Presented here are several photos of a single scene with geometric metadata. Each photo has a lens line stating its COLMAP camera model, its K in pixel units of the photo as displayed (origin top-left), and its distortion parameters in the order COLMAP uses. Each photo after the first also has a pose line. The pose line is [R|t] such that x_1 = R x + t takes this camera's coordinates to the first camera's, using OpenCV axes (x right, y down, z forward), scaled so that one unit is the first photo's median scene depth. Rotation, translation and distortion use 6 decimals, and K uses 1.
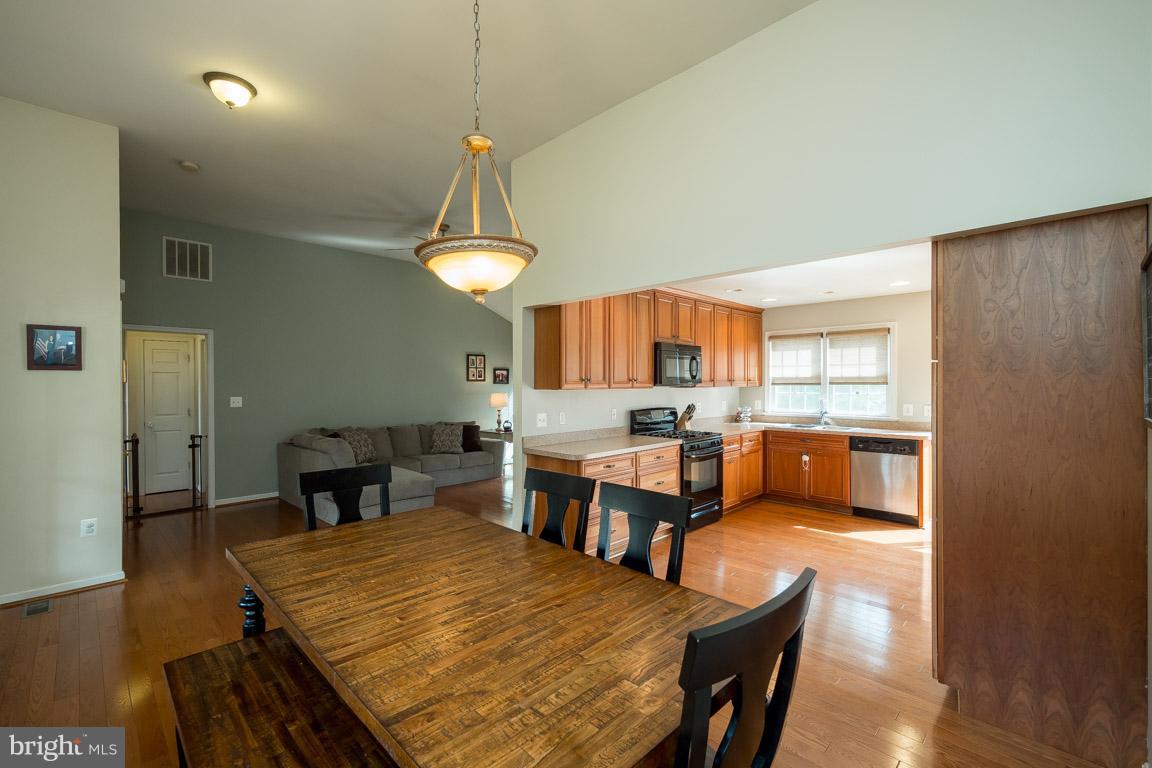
lens RADIAL K [[496.5, 0, 581.3], [0, 496.5, 379.9], [0, 0, 1]] dist [0.013331, 0.000239]
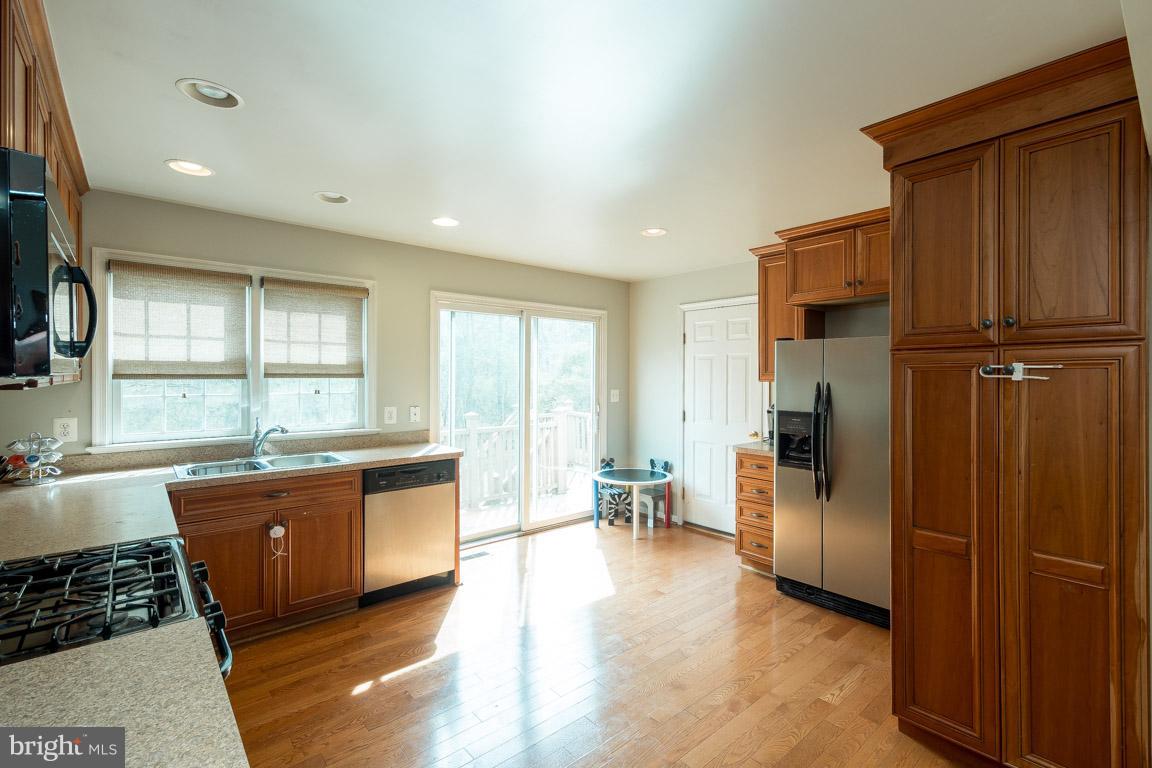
lens RADIAL K [[514.1, 0, 573.3], [0, 514.1, 377.3], [0, 0, 1]] dist [0.001828, 0.000195]
pose [[0.089651, 0.000760, 0.995973, -0.013056], [-0.005746, 0.999983, -0.000246, 0.008034], [-0.995957, -0.005701, 0.089654, 0.679786]]
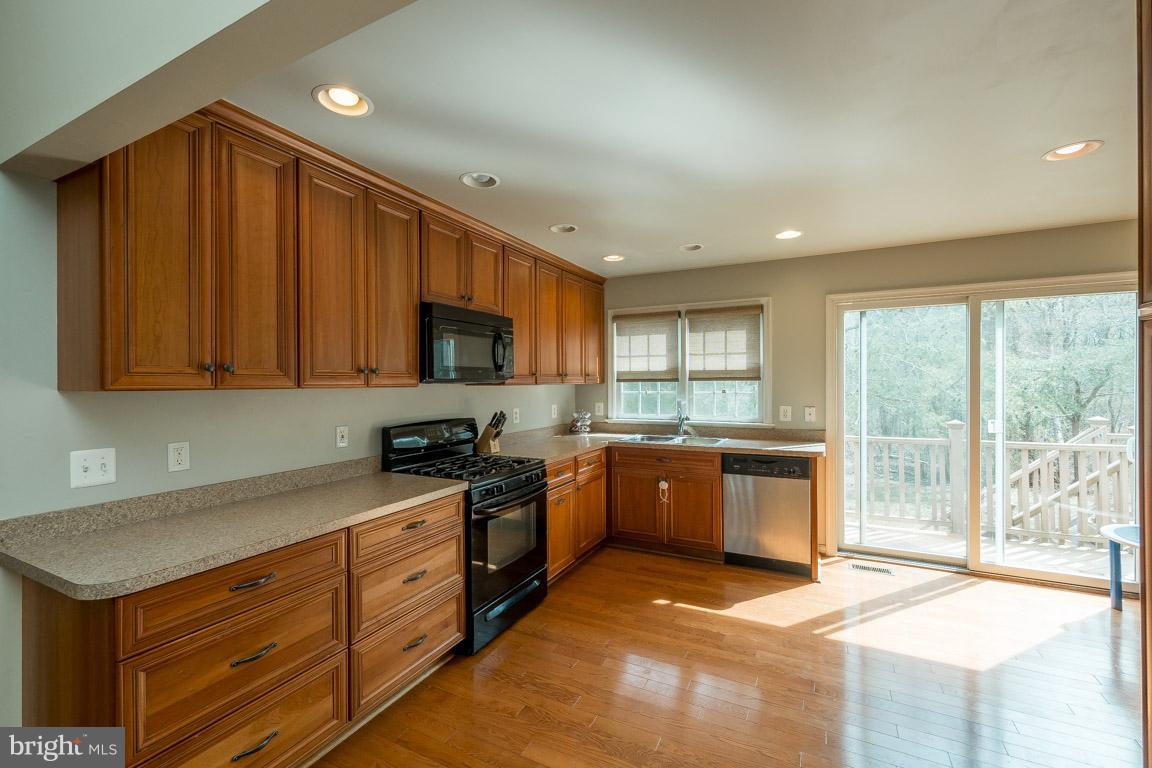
lens RADIAL K [[478.0, 0, 581.7], [0, 478.0, 380.6], [0, 0, 1]] dist [0.002937, 0.000710]
pose [[0.953182, -0.003504, 0.302377, 0.138016], [0.003540, 0.999994, 0.000429, 0.009139], [-0.302377, 0.000662, 0.953188, 0.394696]]
